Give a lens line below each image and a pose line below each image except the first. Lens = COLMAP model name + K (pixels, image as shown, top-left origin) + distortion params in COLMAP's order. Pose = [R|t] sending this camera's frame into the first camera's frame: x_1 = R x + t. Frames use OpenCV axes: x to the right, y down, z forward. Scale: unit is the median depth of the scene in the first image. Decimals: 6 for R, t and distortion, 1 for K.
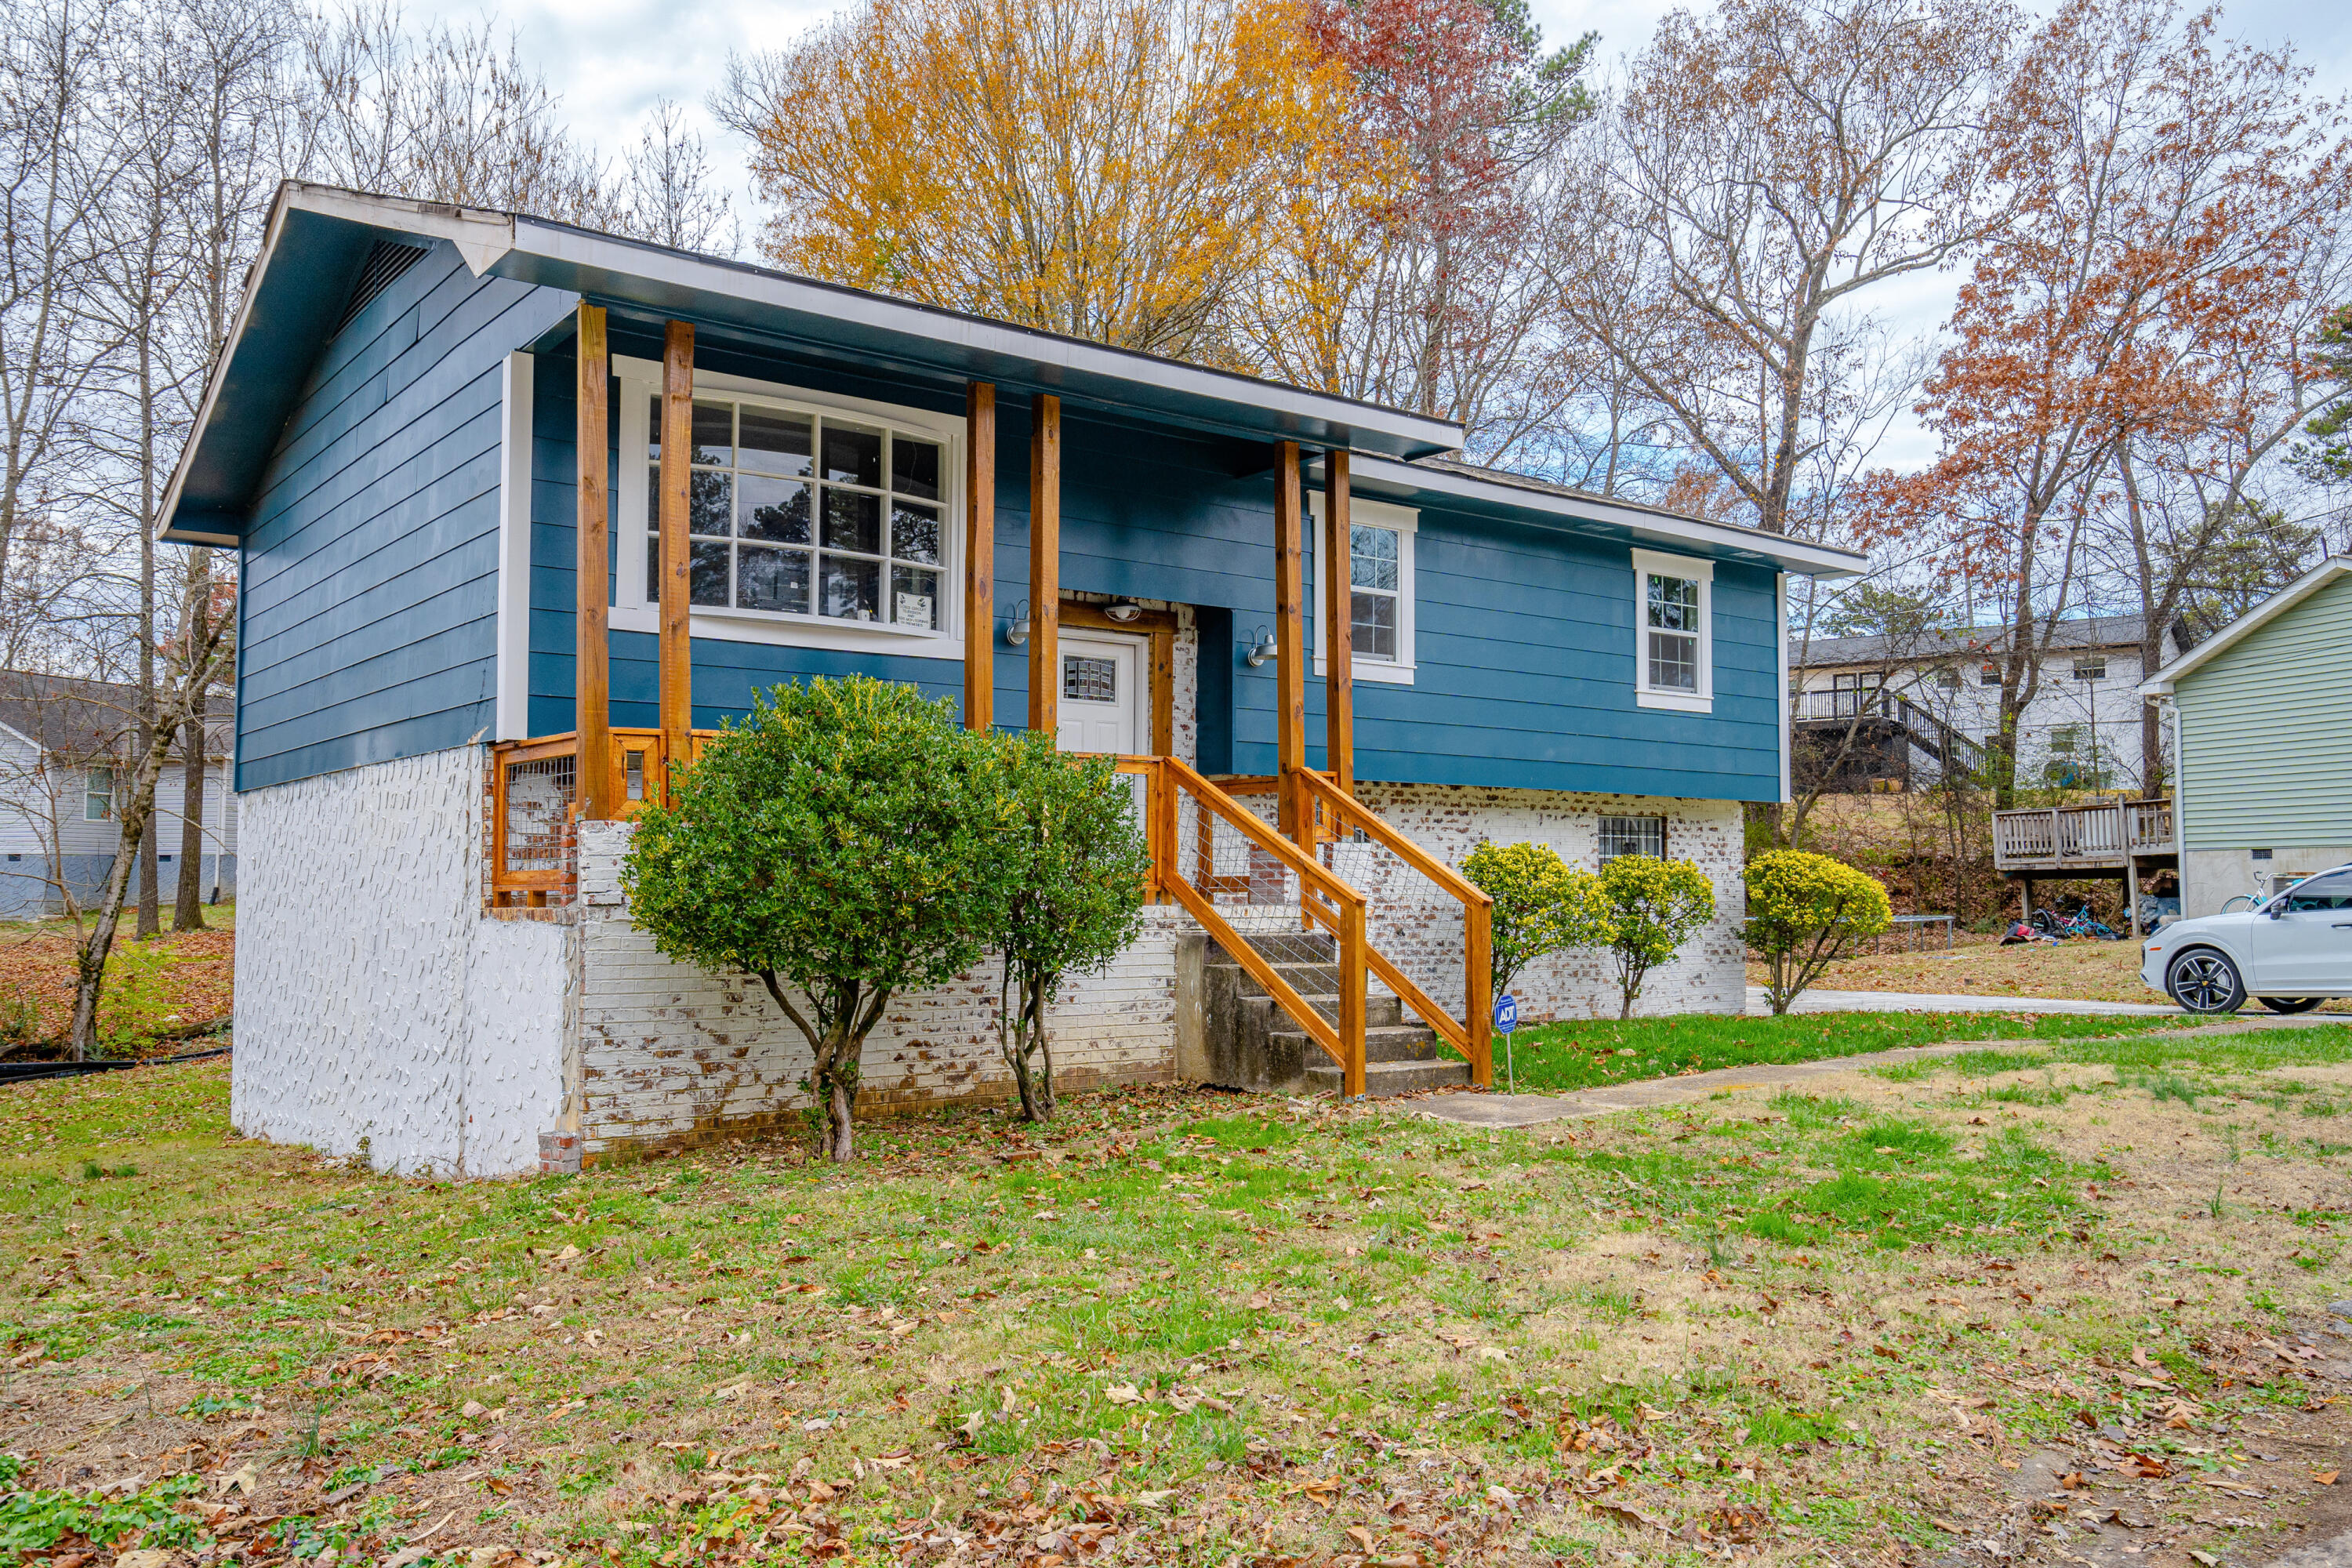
lens RADIAL K [[1881.9, 0, 1176.6], [0, 1881.9, 793.1], [0, 0, 1]] dist [-0.002194, 0.000009]
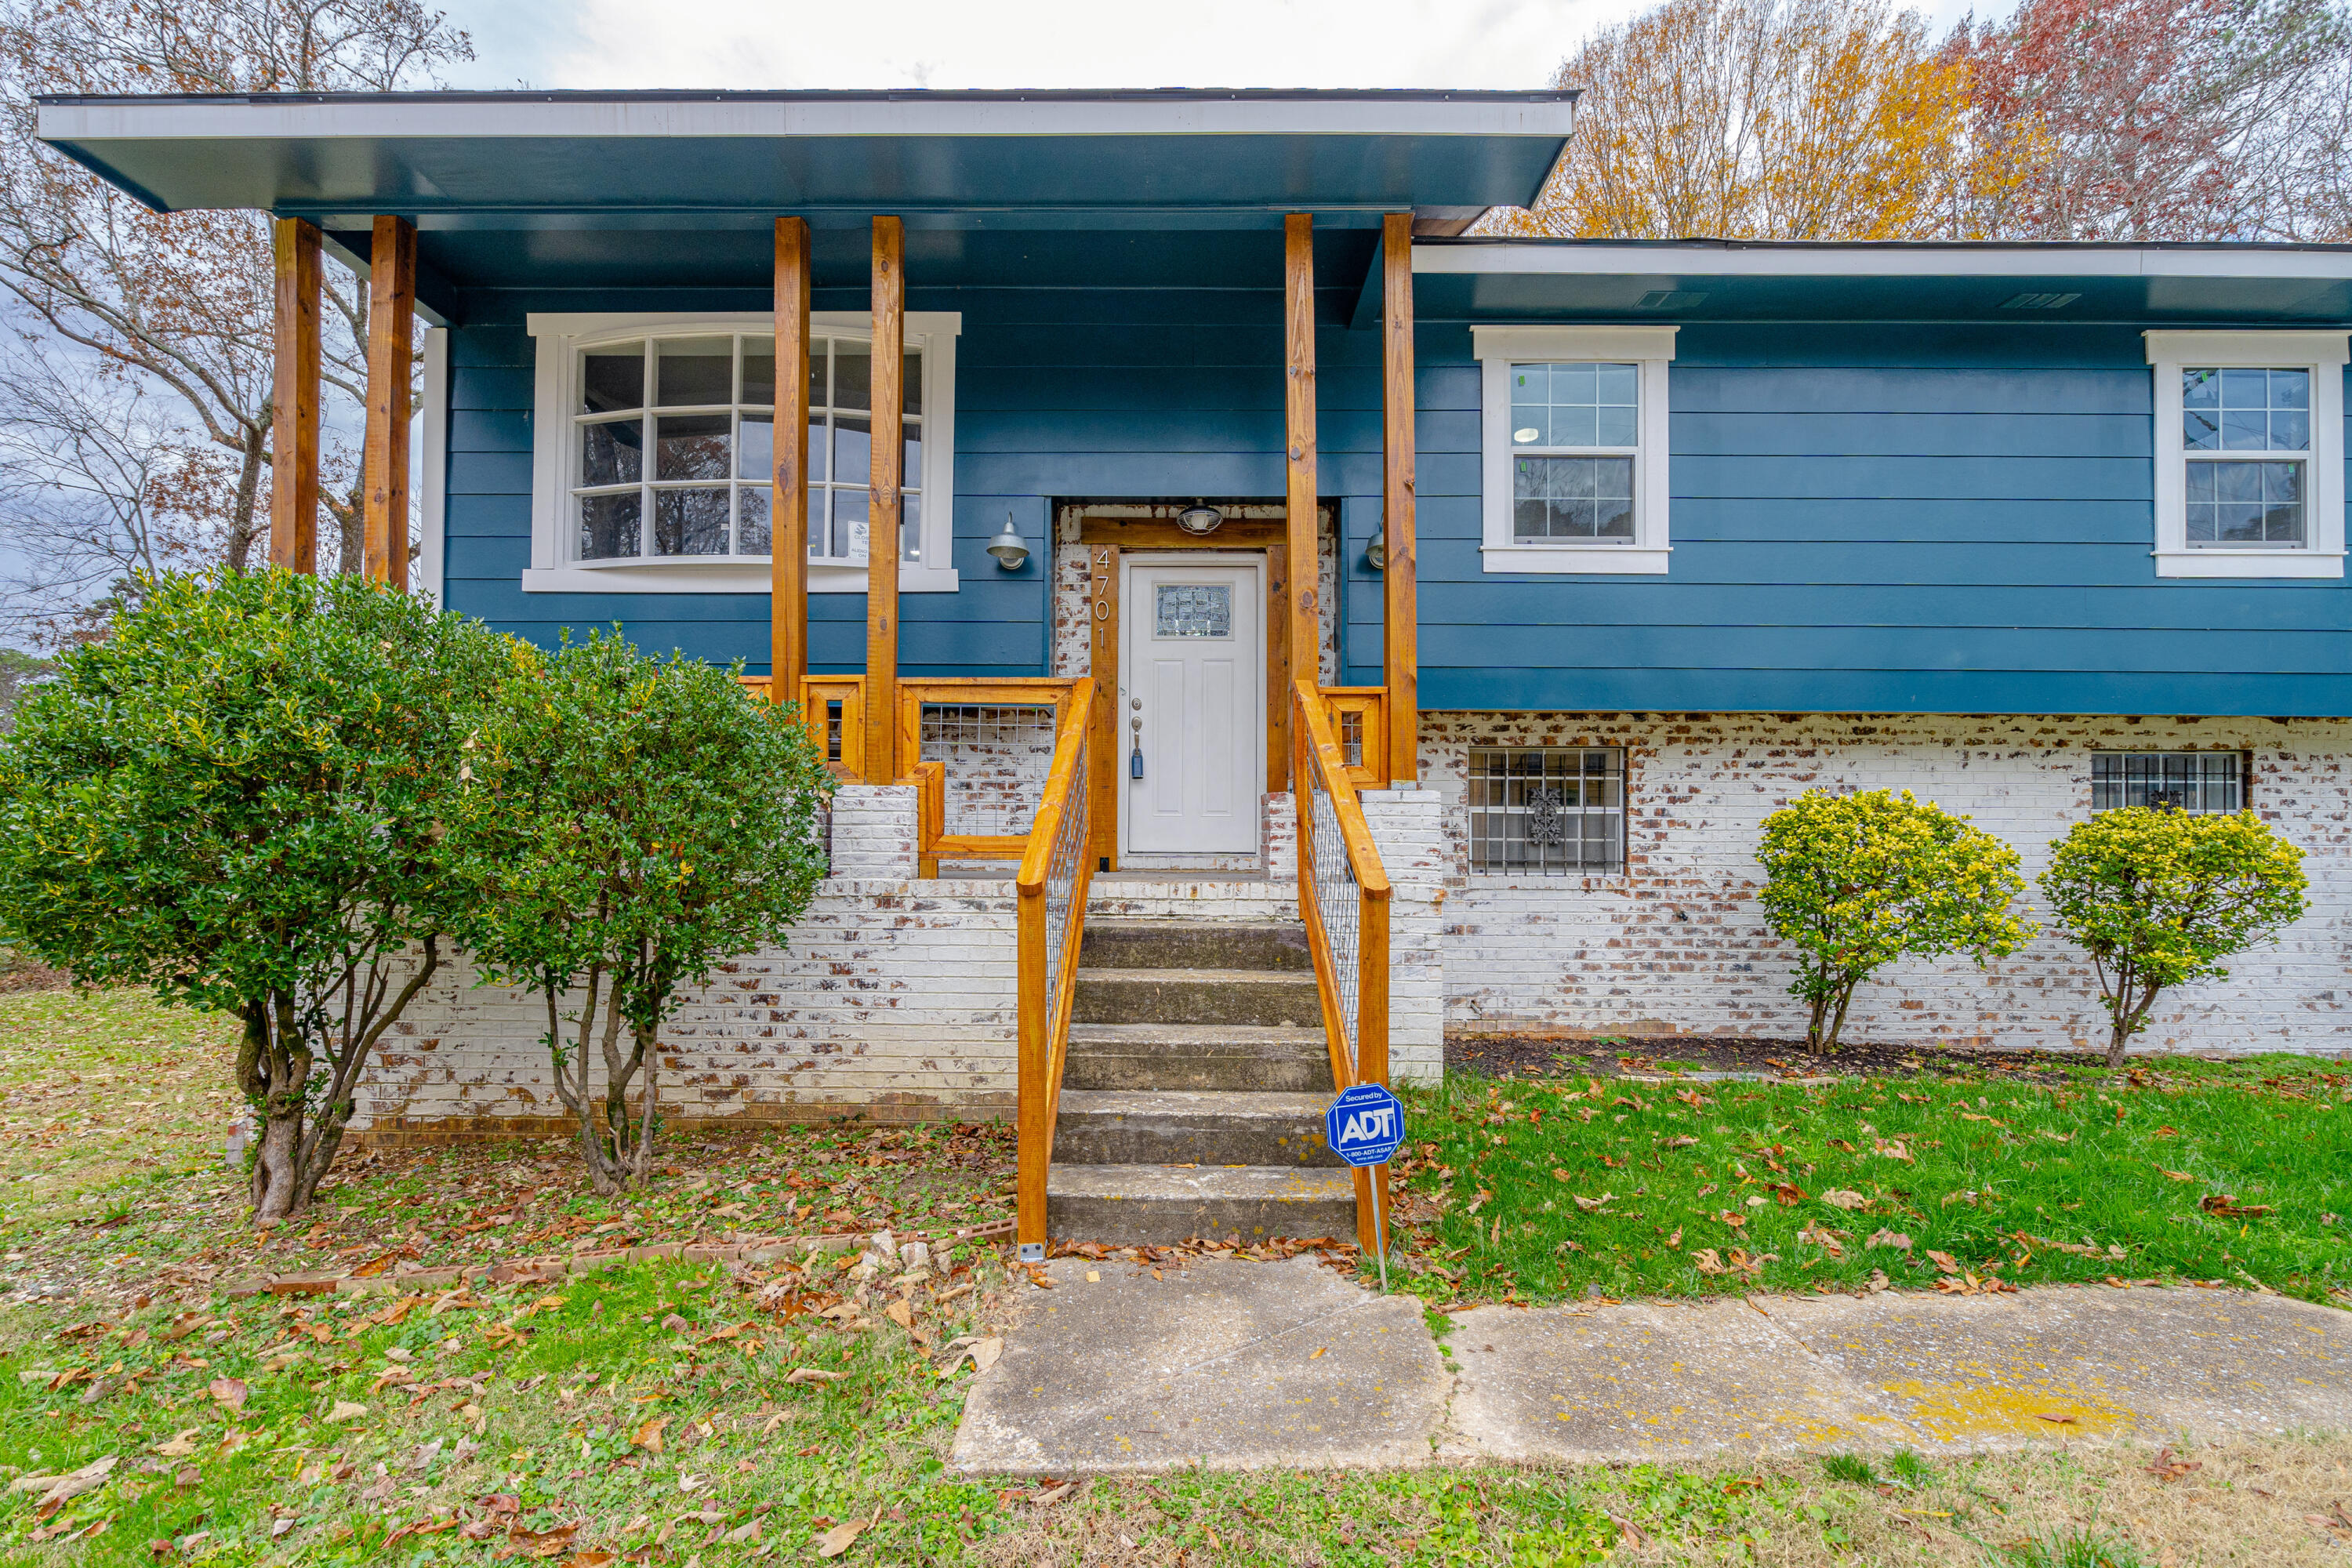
lens RADIAL K [[1067.6, 0, 1145.1], [0, 1067.6, 831.8], [0, 0, 1]] dist [-0.009362, 0.001671]
pose [[0.782880, -0.006134, -0.622143, 0.221358], [0.027937, 0.999289, 0.025303, 0.024784], [0.621546, -0.037190, 0.782495, 0.554098]]
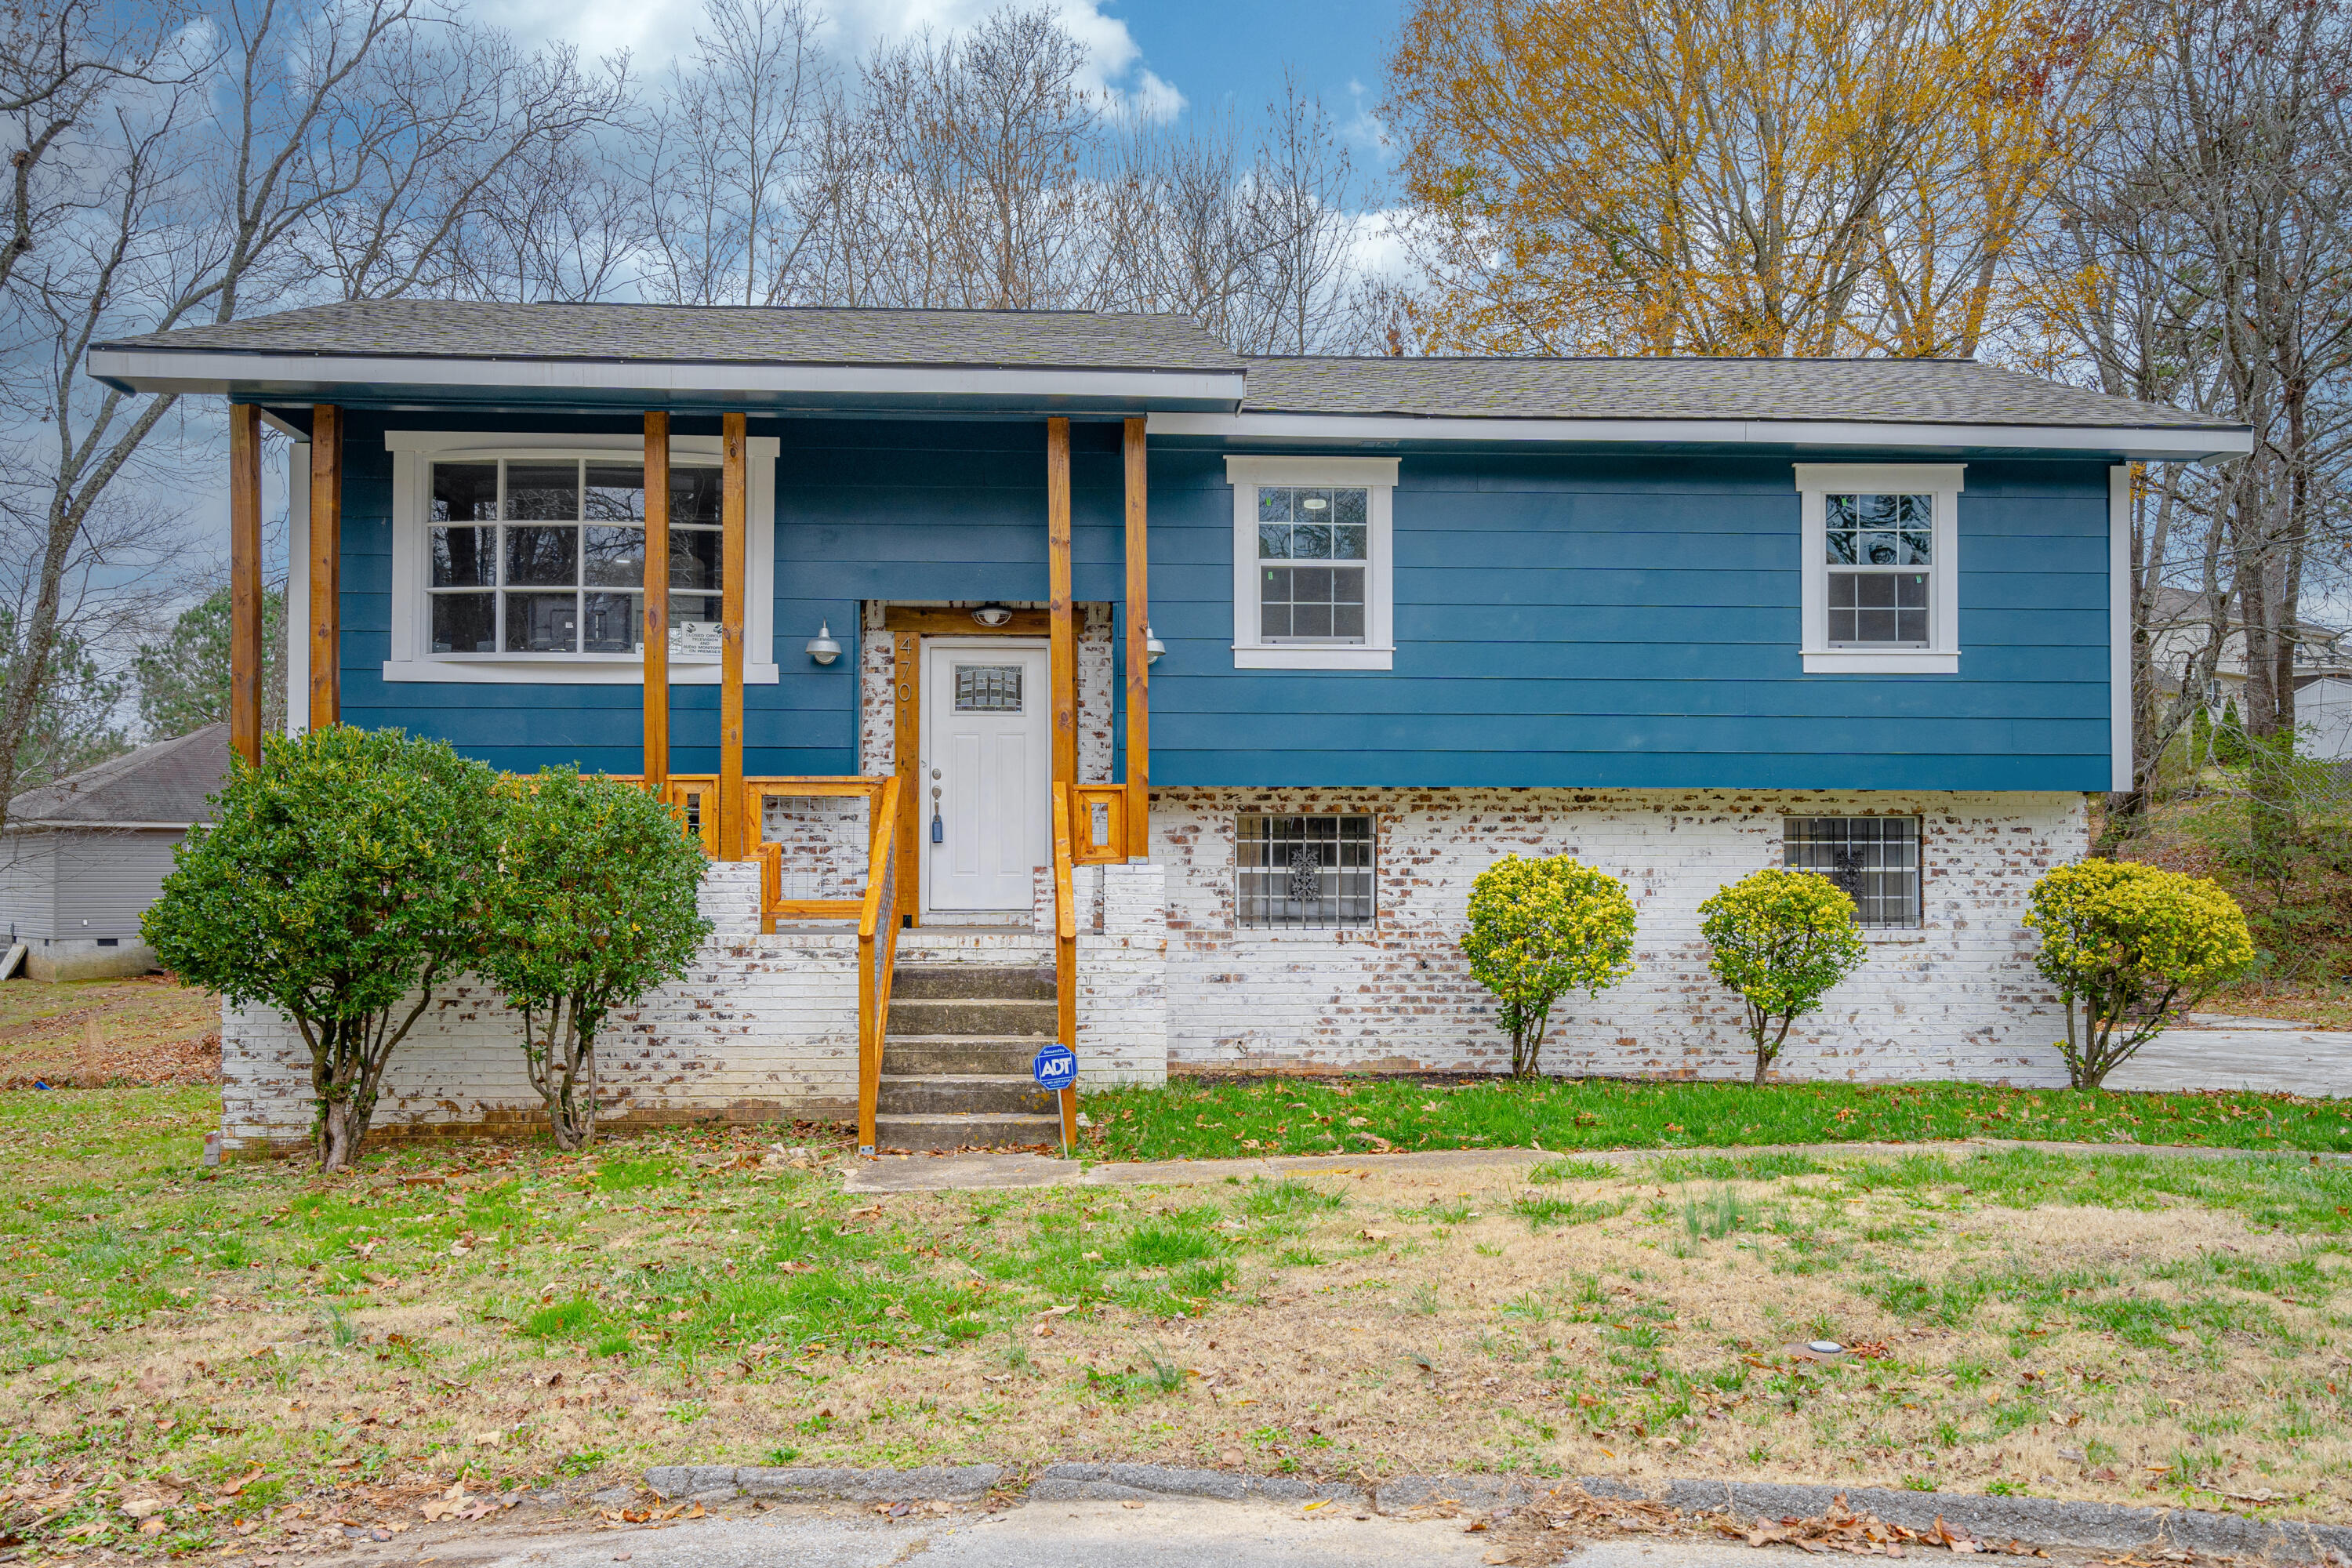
lens RADIAL K [[2143.6, 0, 1141.7], [0, 2143.6, 823.9], [0, 0, 1]] dist [0.027041, 0.050272]
pose [[0.826952, -0.015624, -0.562055, 0.568819], [0.029690, 0.999433, 0.015901, -0.007511], [0.561488, -0.029837, 0.826947, 0.145208]]
